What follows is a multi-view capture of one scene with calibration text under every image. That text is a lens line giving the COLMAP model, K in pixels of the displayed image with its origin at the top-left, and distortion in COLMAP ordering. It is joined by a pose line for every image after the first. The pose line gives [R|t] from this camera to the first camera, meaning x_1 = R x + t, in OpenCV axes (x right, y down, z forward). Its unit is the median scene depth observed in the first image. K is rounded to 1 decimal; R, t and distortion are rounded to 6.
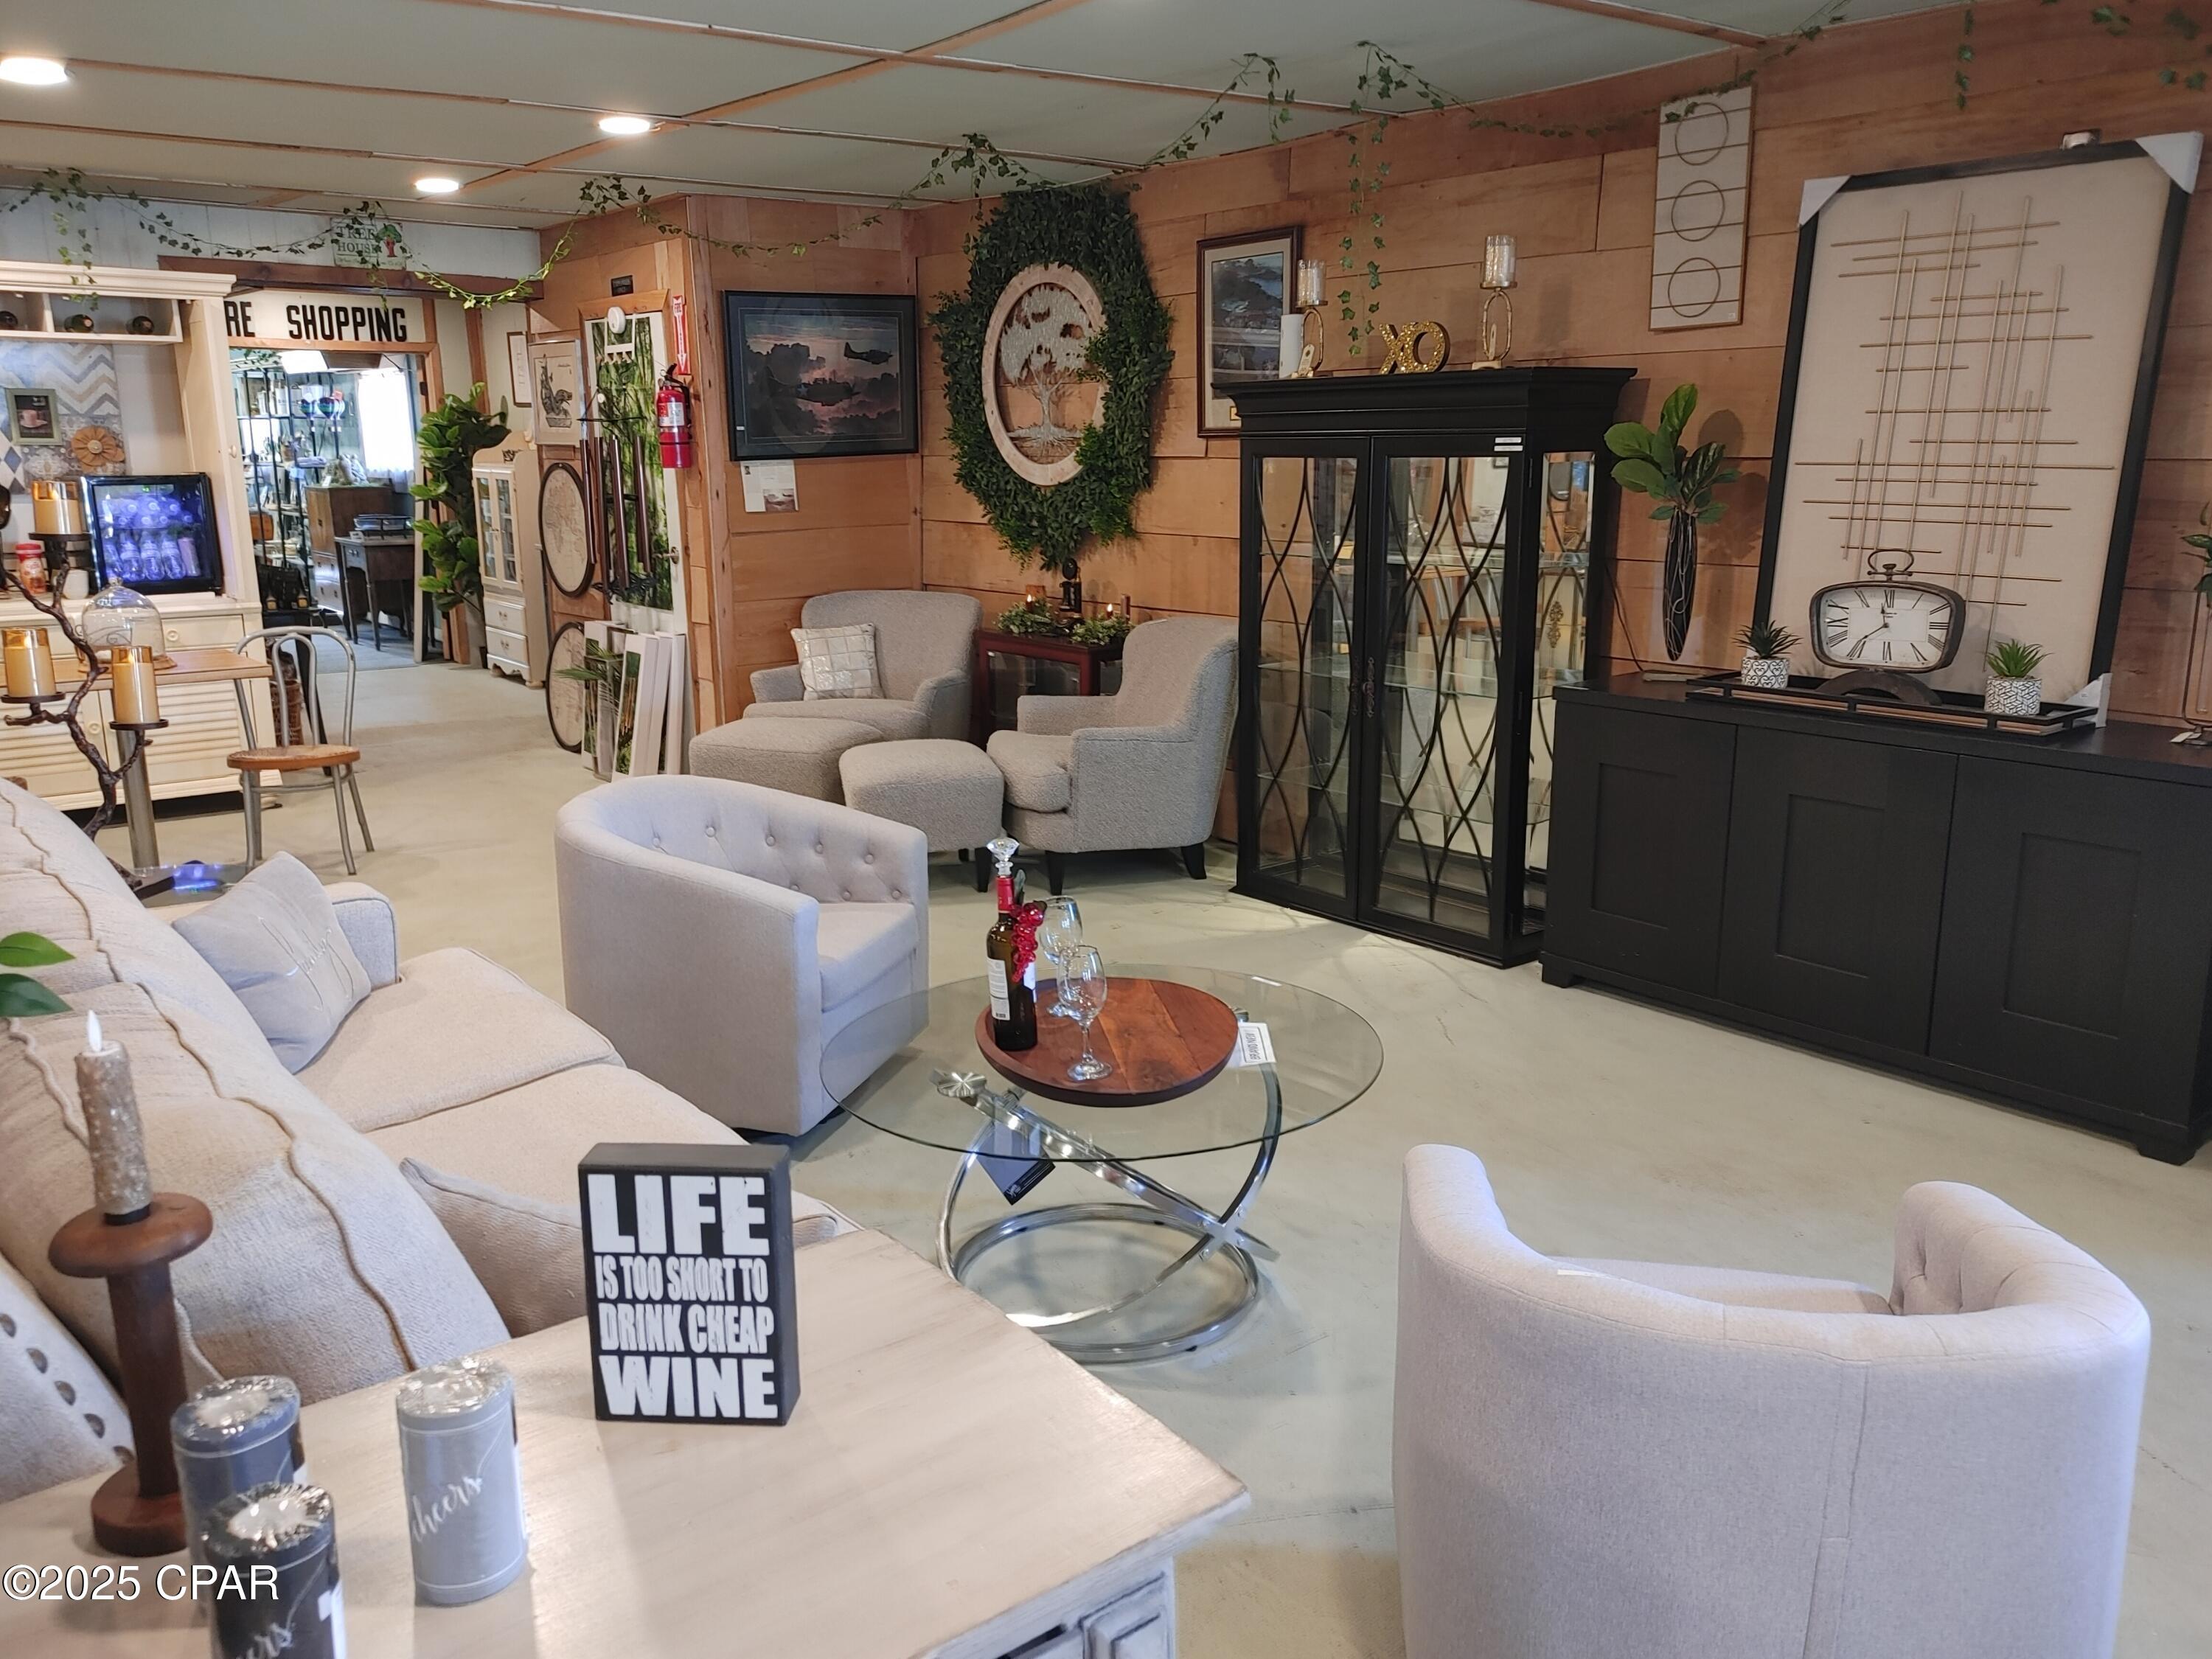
lens RADIAL K [[1677.0, 0, 1105.8], [0, 1677.0, 826.0], [0, 0, 1]] dist [0.014263, -0.001072]
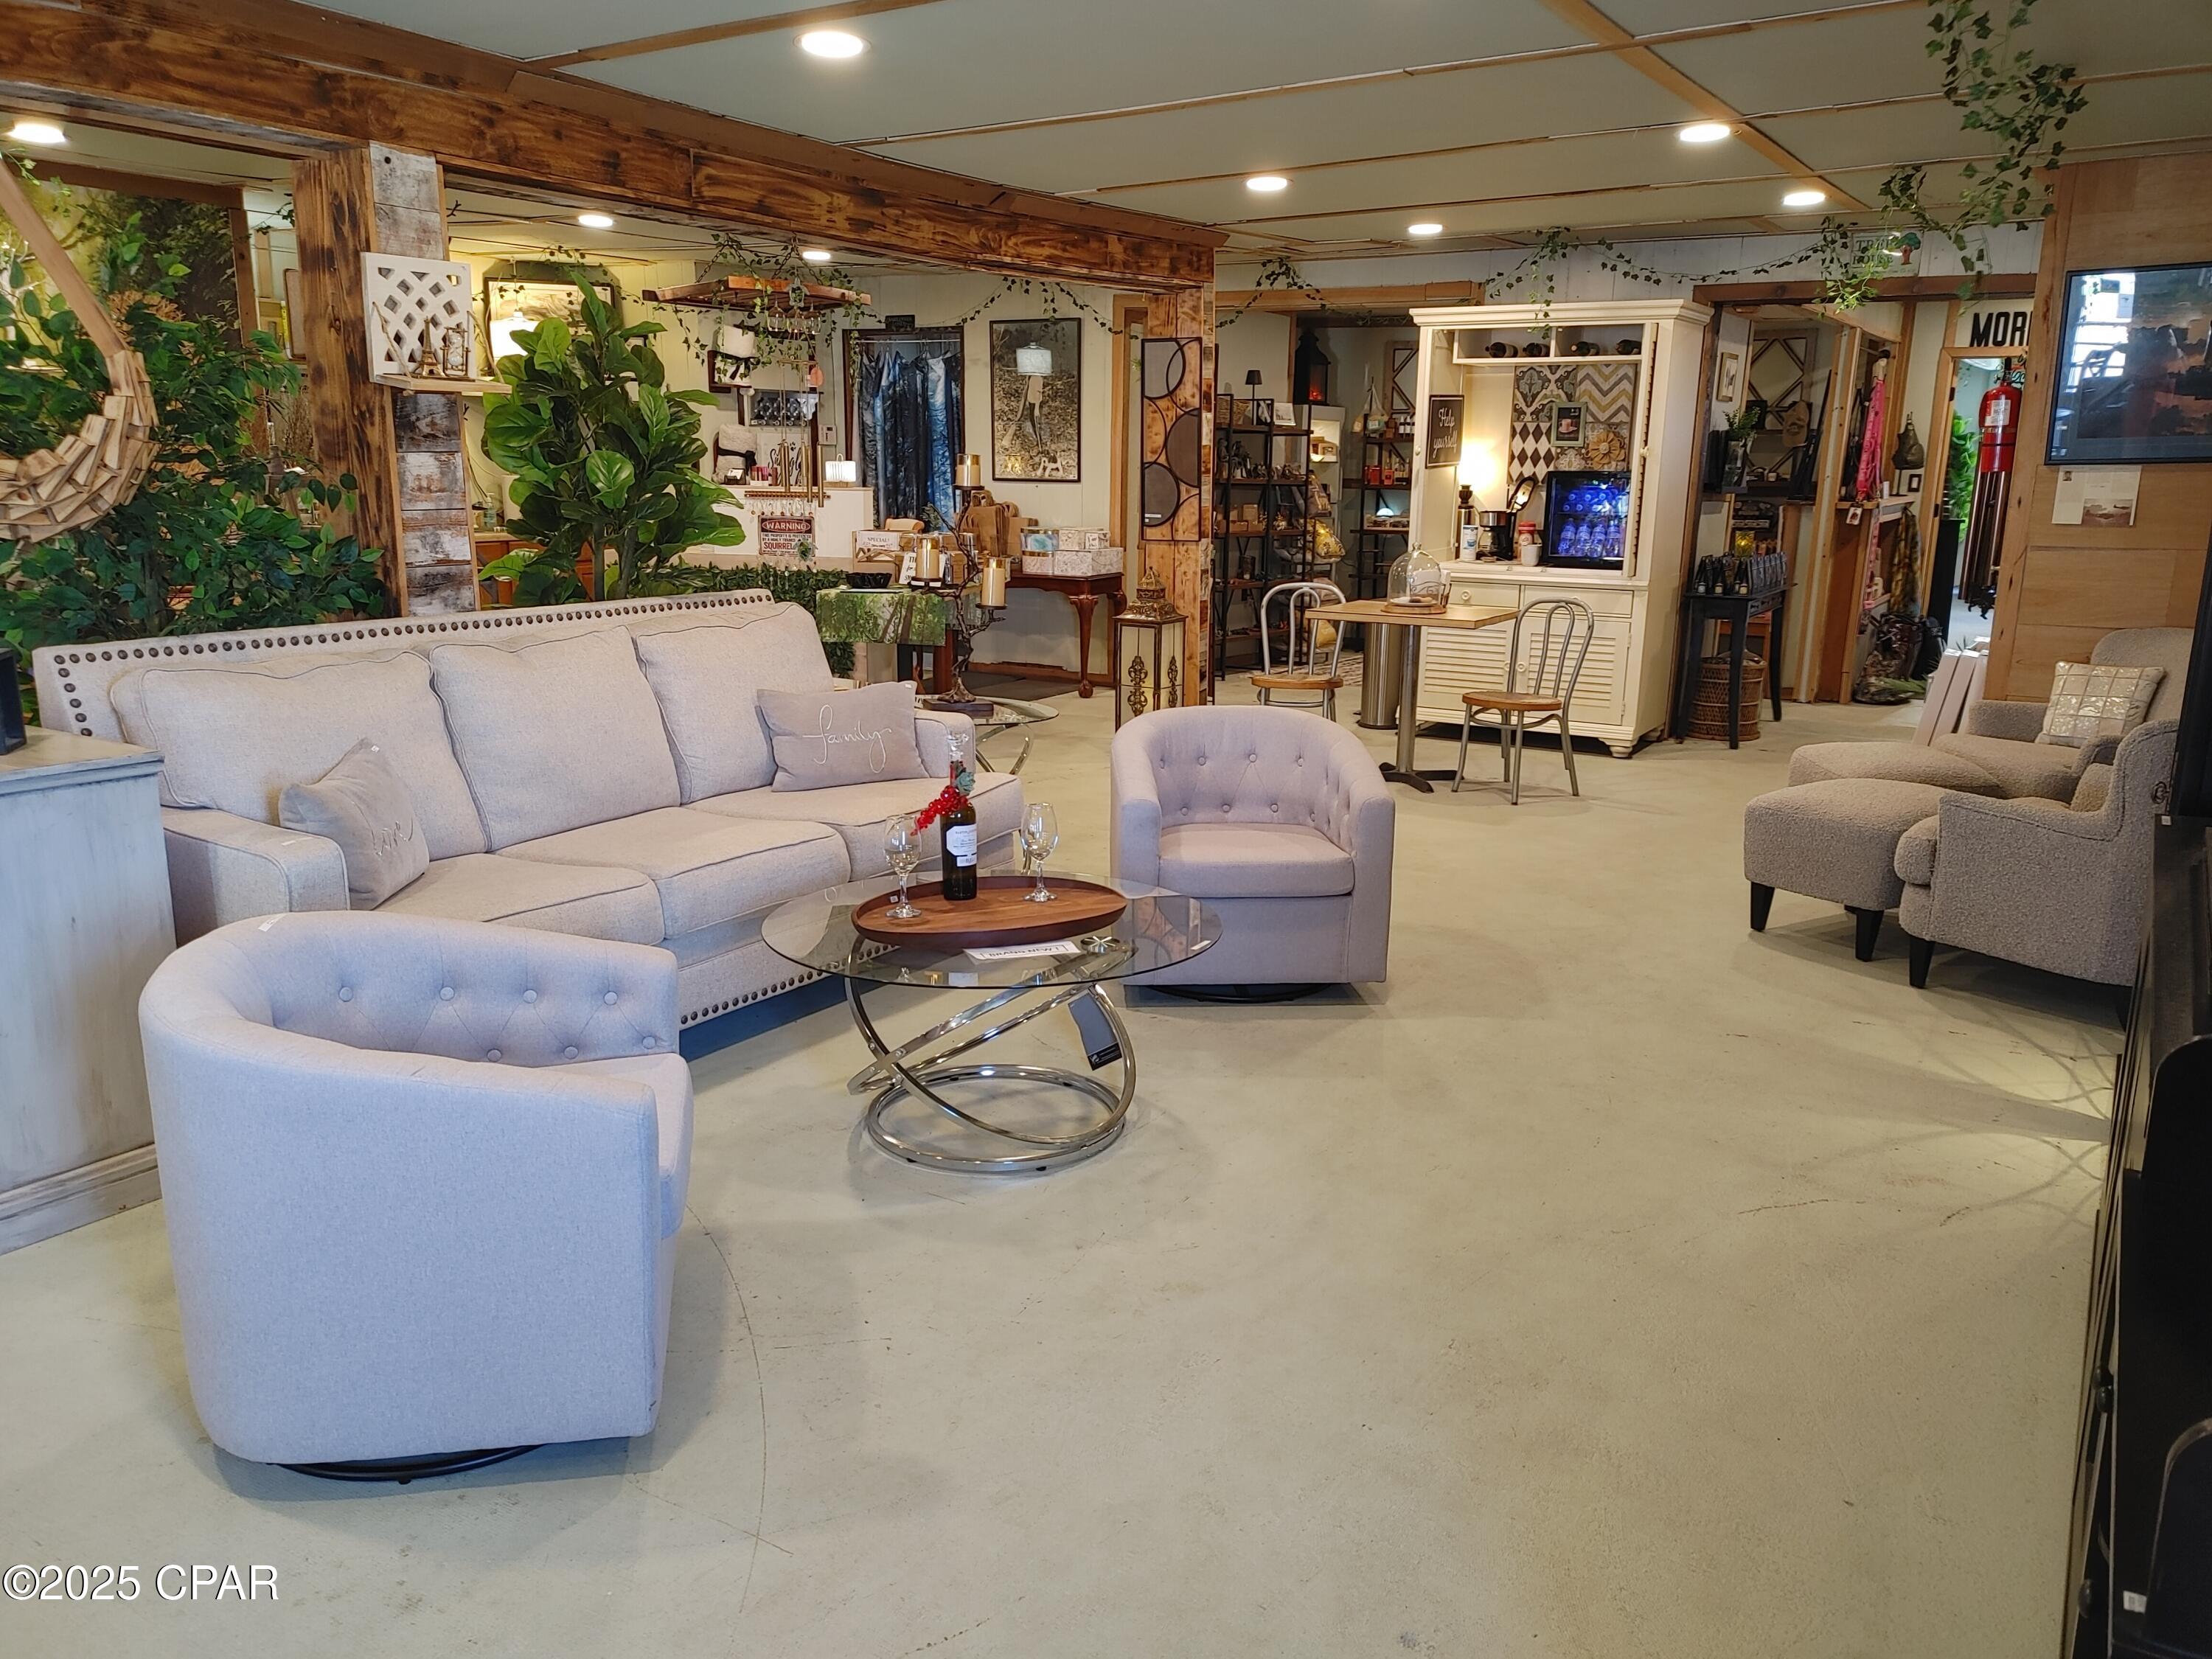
lens RADIAL K [[1677.0, 0, 1107.0], [0, 1677.0, 838.9], [0, 0, 1]] dist [0.014263, -0.001072]
pose [[0.339754, 0.218104, -0.914876, 0.474948], [-0.220168, 0.964155, 0.148090, -0.052489], [0.914382, 0.151112, 0.375595, 0.255405]]
